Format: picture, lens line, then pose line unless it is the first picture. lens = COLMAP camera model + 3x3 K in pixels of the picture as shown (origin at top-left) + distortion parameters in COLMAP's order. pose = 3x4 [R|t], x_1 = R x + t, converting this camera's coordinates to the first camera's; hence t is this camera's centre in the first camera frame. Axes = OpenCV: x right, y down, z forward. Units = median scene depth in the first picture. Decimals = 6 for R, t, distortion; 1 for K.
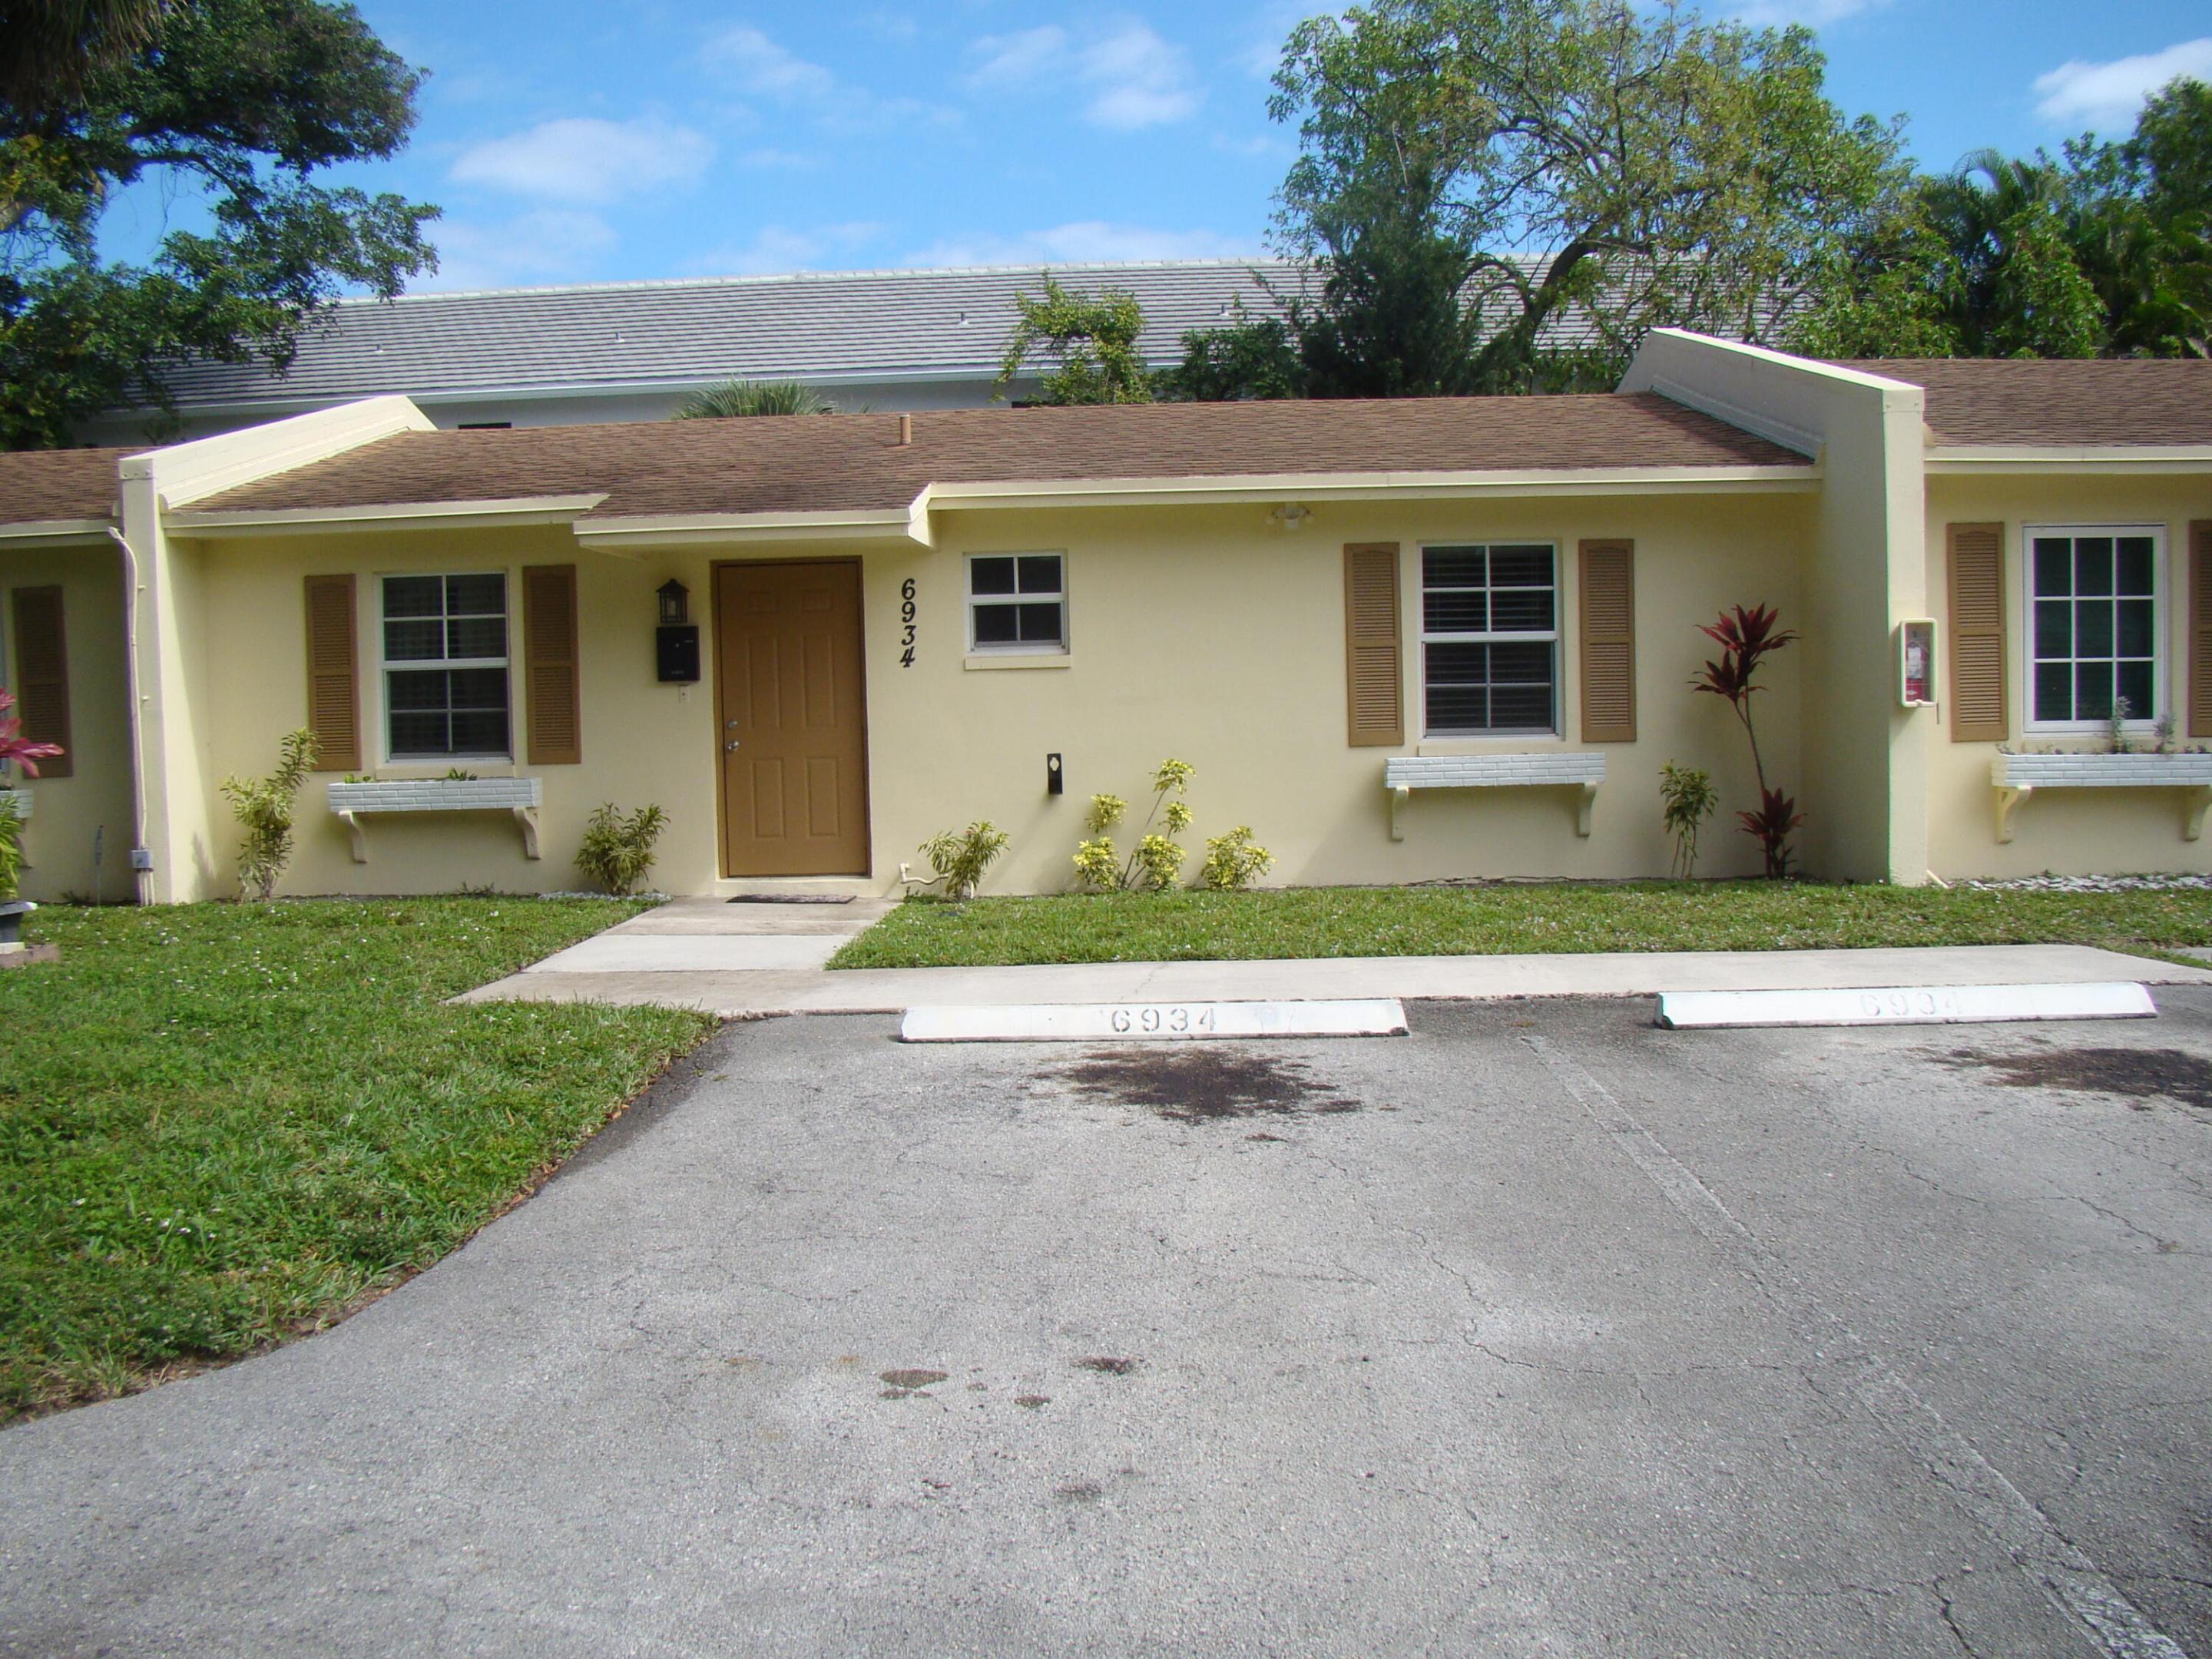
lens RADIAL K [[2058.1, 0, 1074.5], [0, 2058.1, 796.4], [0, 0, 1]] dist [-0.169353, 0.146090]
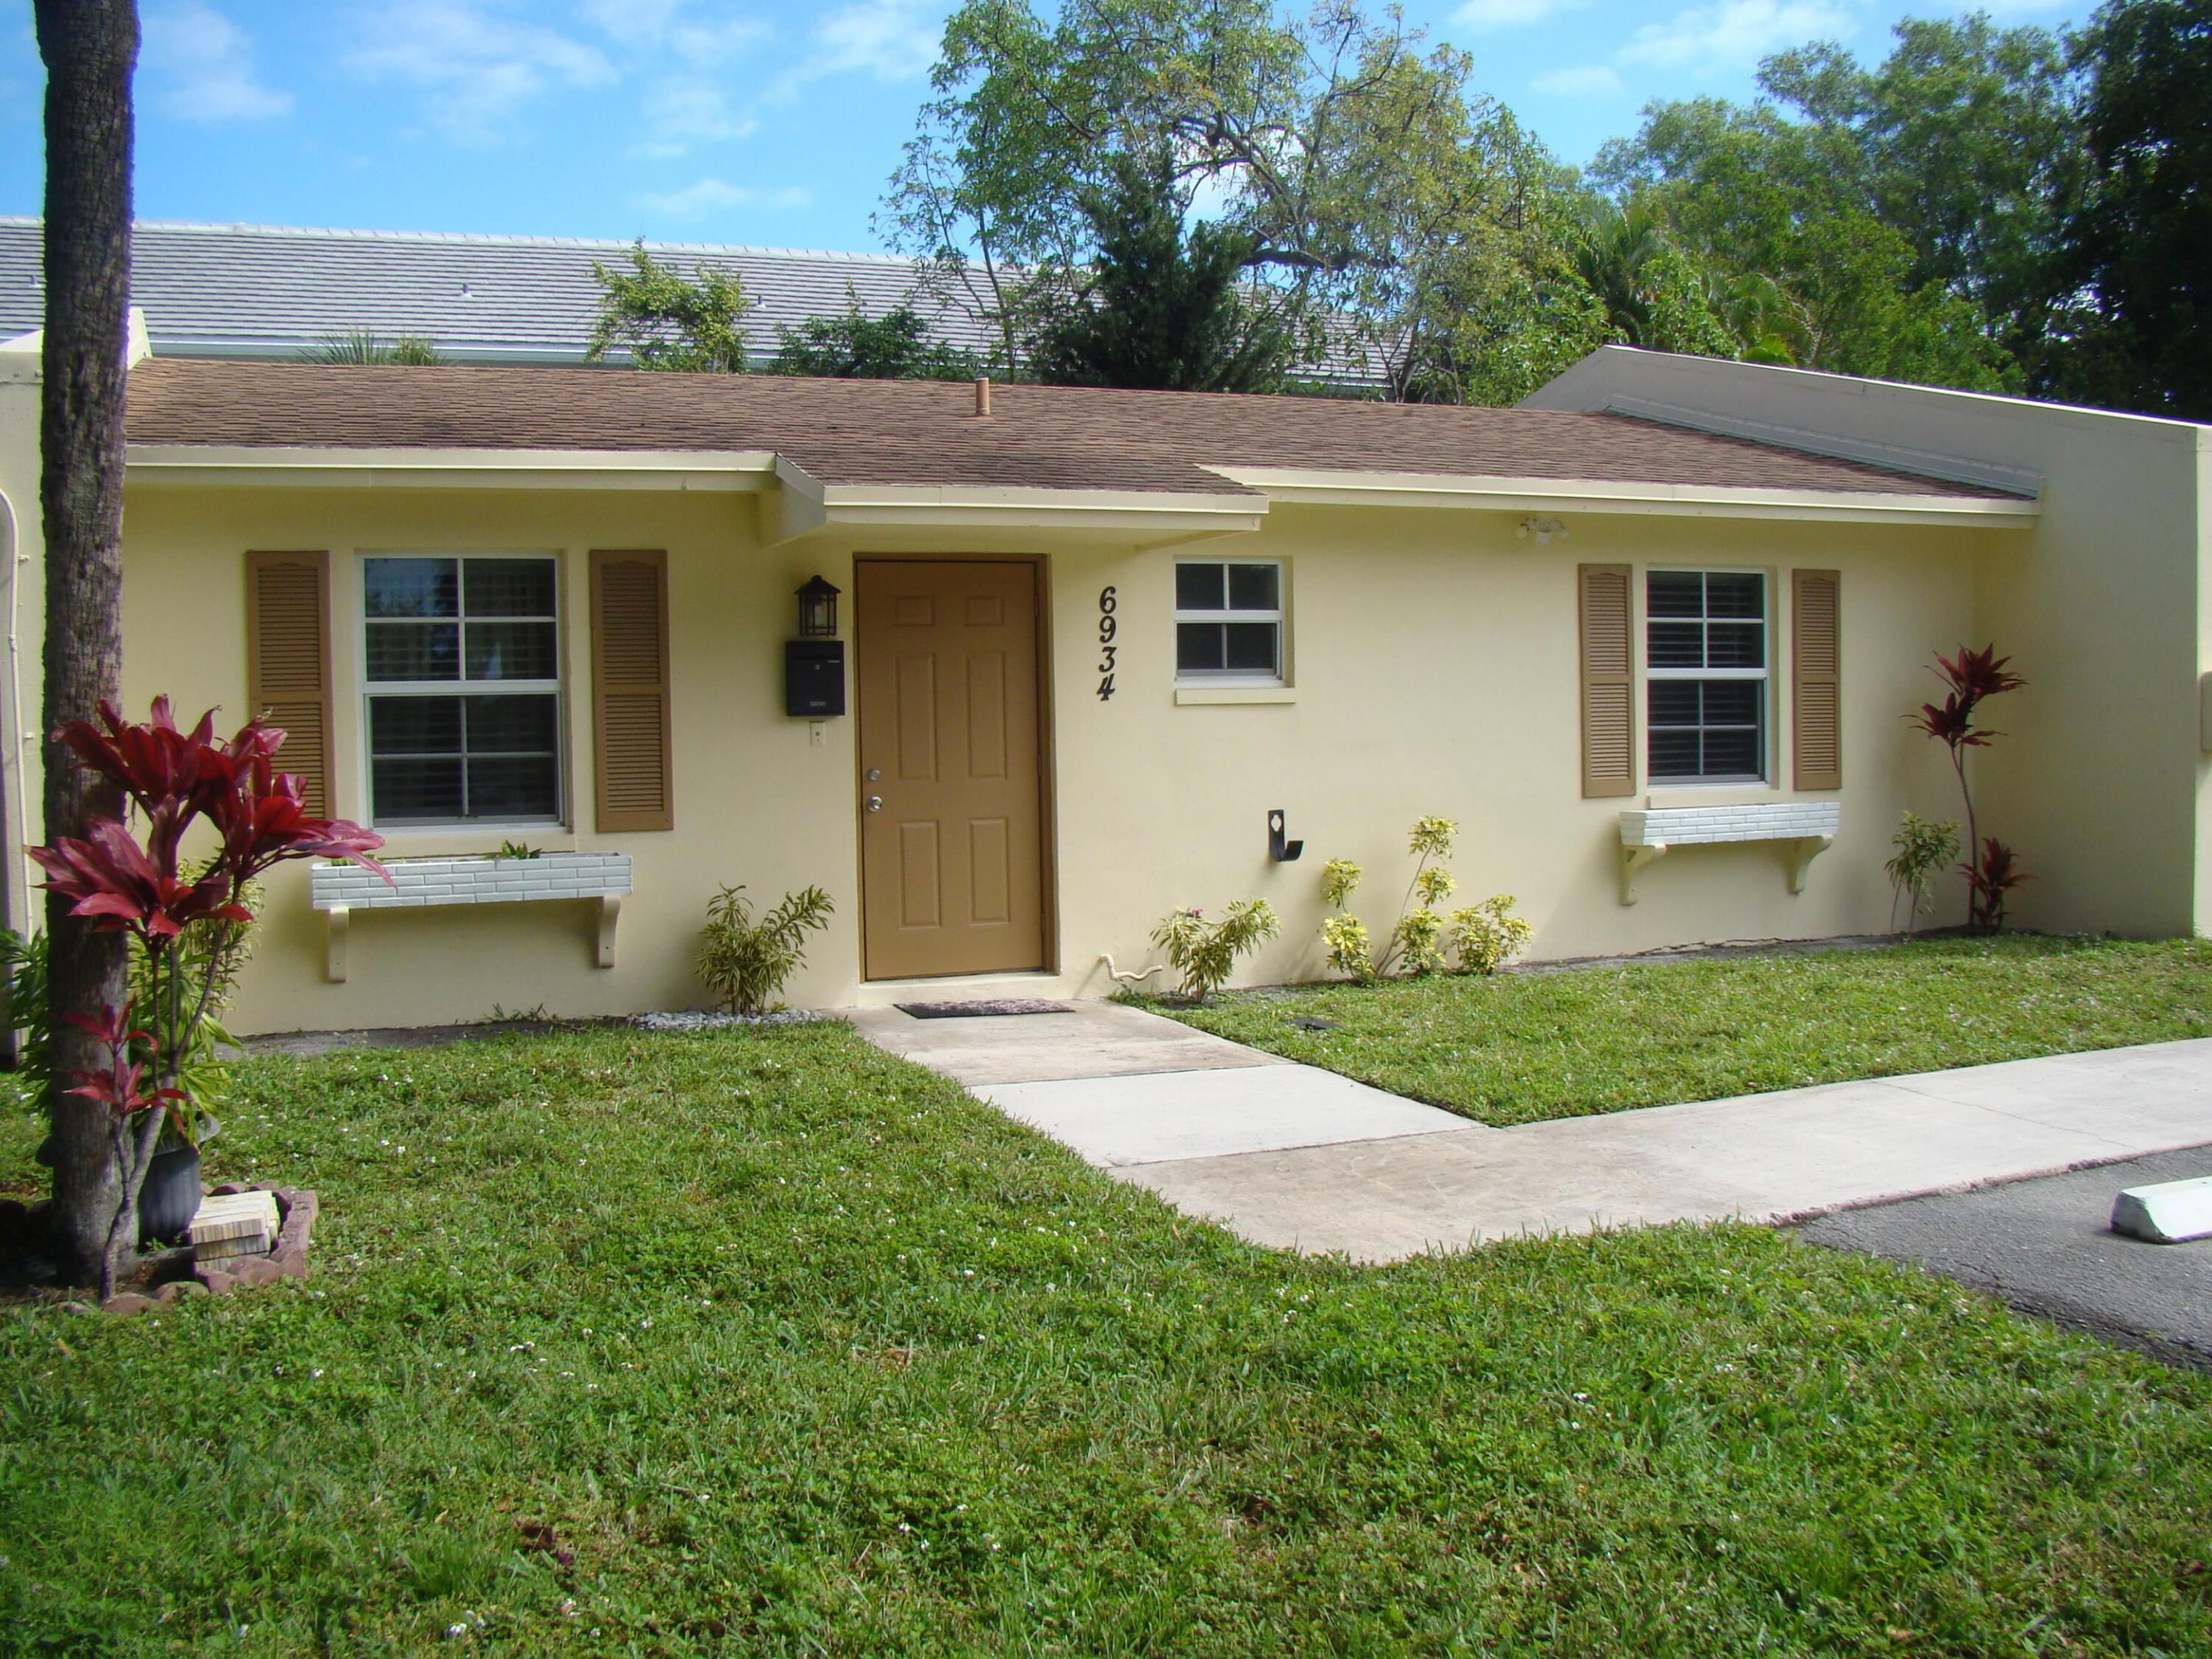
lens RADIAL K [[2058.1, 0, 1074.5], [0, 2058.1, 796.4], [0, 0, 1]] dist [-0.169353, 0.146090]
pose [[0.916681, -0.008681, 0.399525, -0.404199], [0.013763, 0.999857, -0.009852, -0.019359], [-0.399382, 0.014530, 0.916669, 0.296186]]
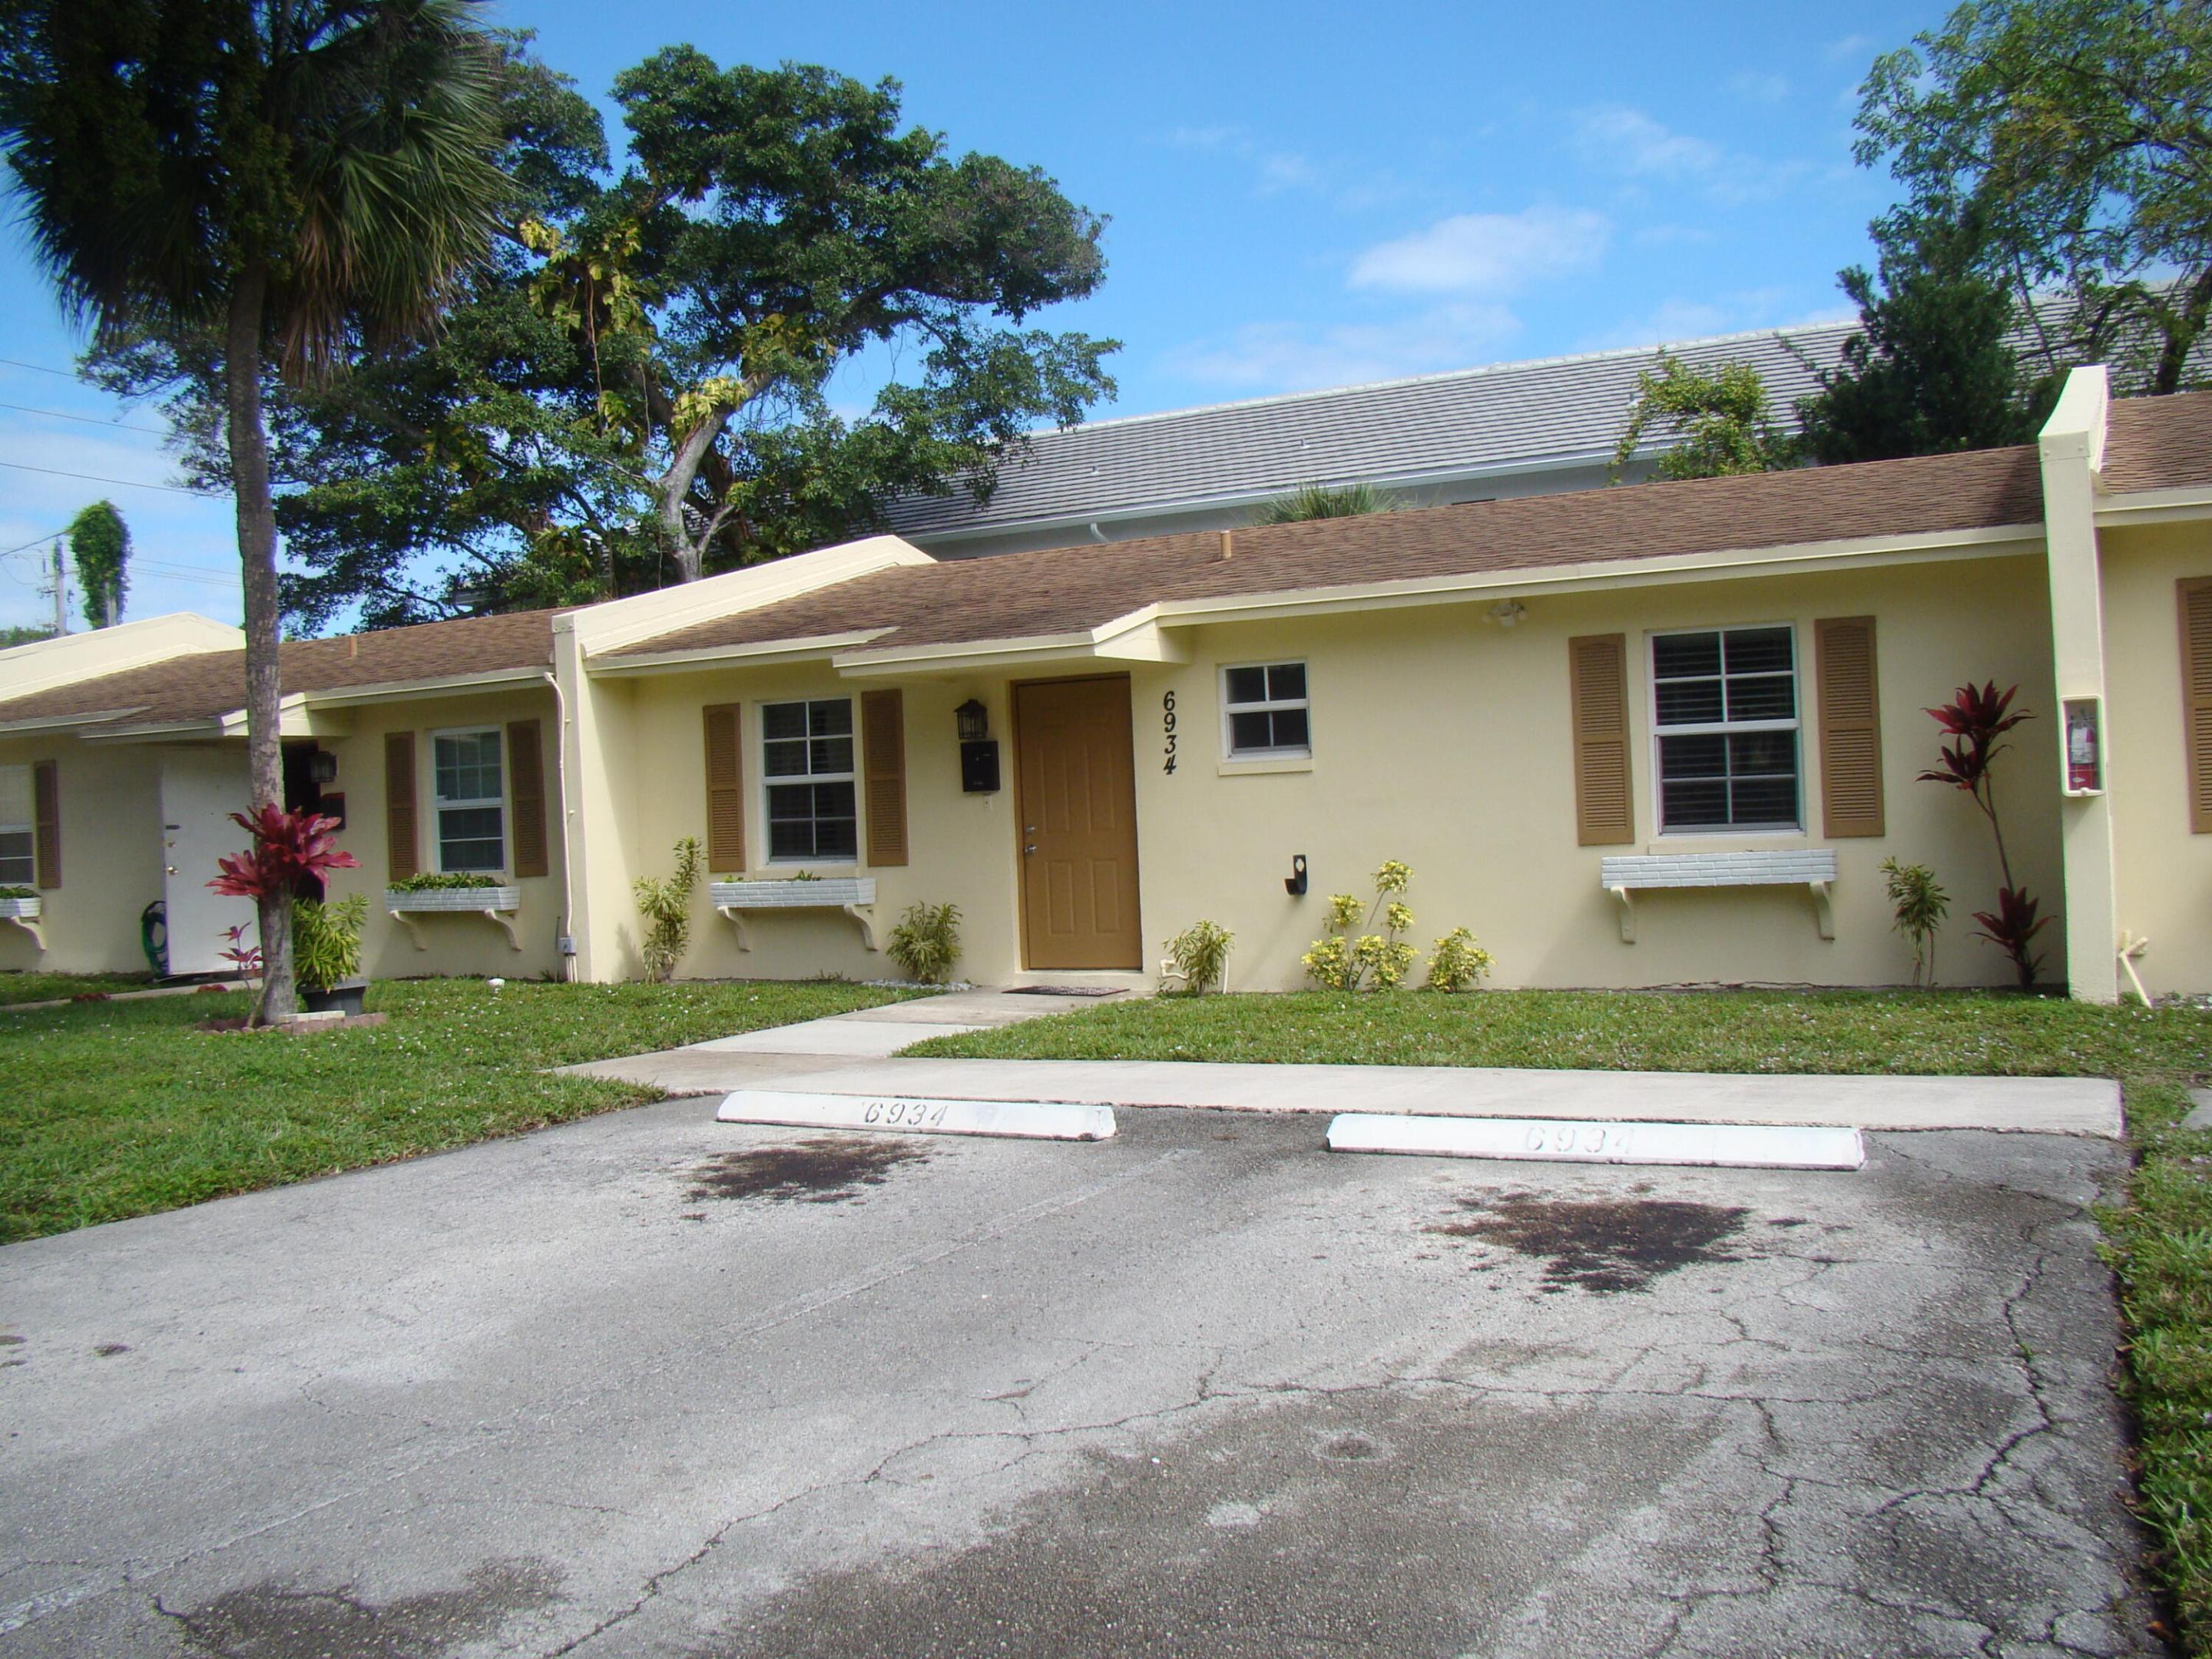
lens RADIAL K [[2058.1, 0, 1074.5], [0, 2058.1, 796.4], [0, 0, 1]] dist [-0.169353, 0.146090]
pose [[0.894824, -0.018645, -0.446030, 0.348914], [0.001346, 0.999236, -0.039070, -0.010165], [0.446417, 0.034360, 0.894165, 0.030738]]
